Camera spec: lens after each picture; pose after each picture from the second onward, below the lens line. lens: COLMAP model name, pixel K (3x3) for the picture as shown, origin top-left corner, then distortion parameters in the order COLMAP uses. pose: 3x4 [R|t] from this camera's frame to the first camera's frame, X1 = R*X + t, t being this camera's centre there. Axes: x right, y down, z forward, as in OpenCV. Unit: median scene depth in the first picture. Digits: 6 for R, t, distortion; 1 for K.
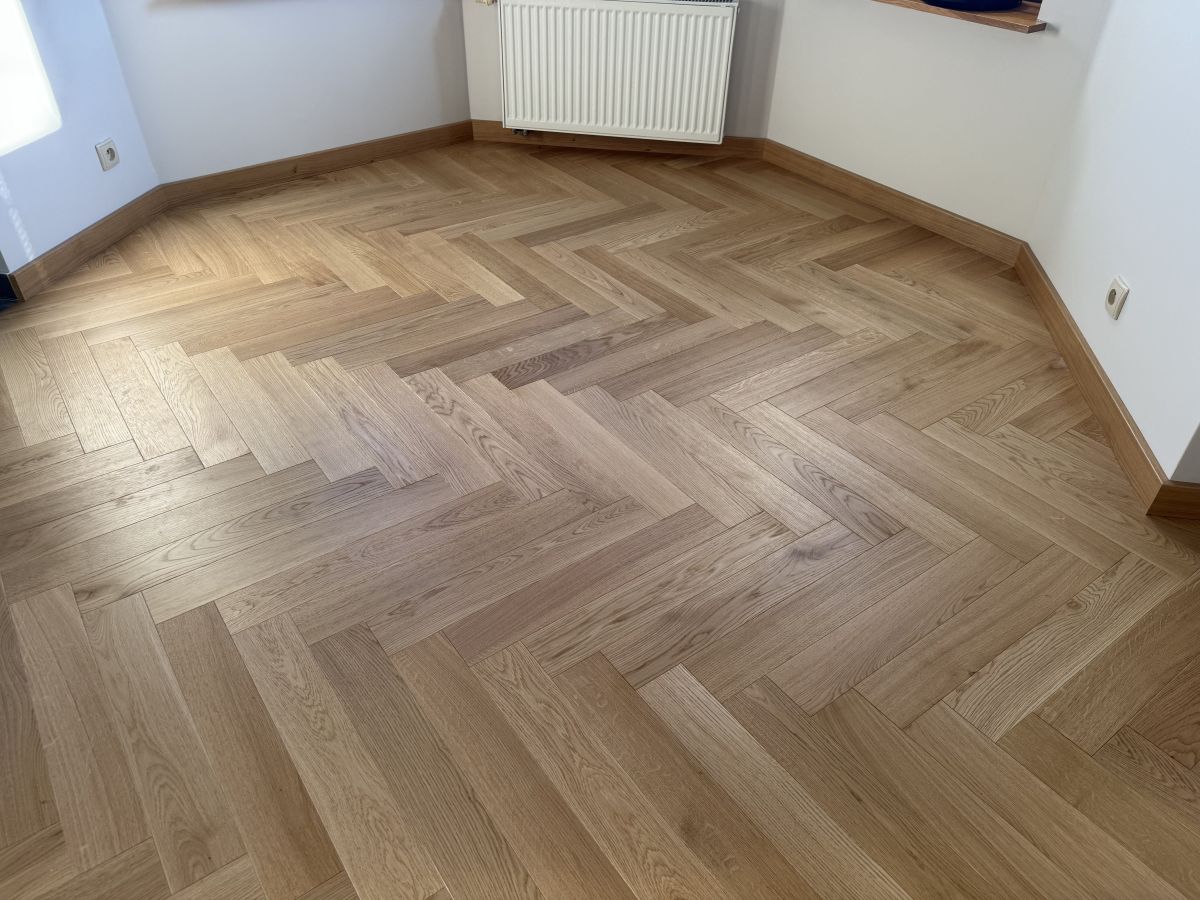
lens RADIAL K [[848.9, 0, 600.0], [0, 848.9, 450.0], [0, 0, 1]] dist [0.079149, -0.080563]
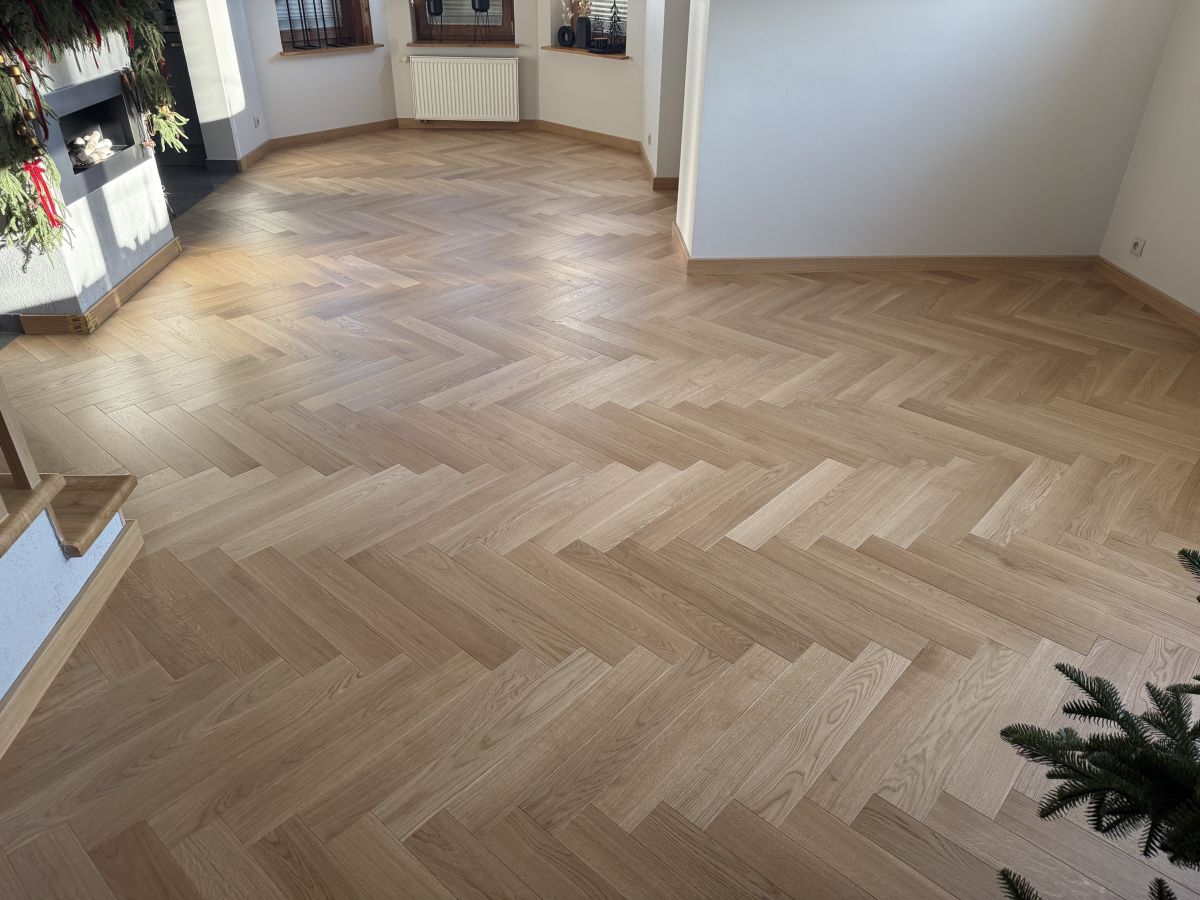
lens RADIAL K [[854.1, 0, 600.0], [0, 854.1, 450.0], [0, 0, 1]] dist [0.027183, -0.003035]
pose [[0.977997, -0.107185, 0.178980, -0.168991], [0.126144, 0.987147, -0.098120, 0.875393], [-0.166163, 0.118539, 0.978948, -1.322329]]
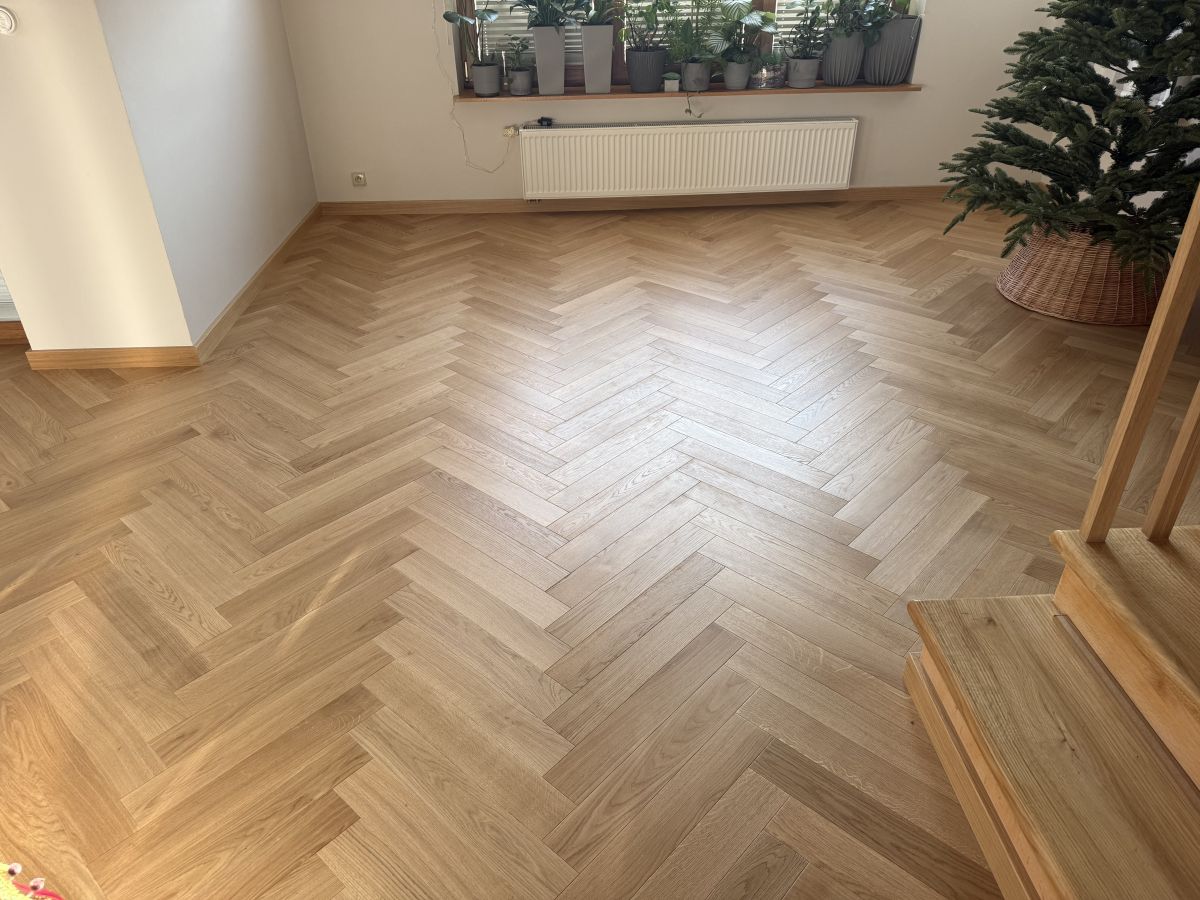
lens RADIAL K [[848.9, 0, 600.0], [0, 848.9, 450.0], [0, 0, 1]] dist [0.079149, -0.080563]
pose [[-0.204775, -0.519567, 0.829529, -0.926703], [0.601099, 0.602100, 0.525505, 0.176487], [-0.772494, 0.606239, 0.189016, -0.445645]]
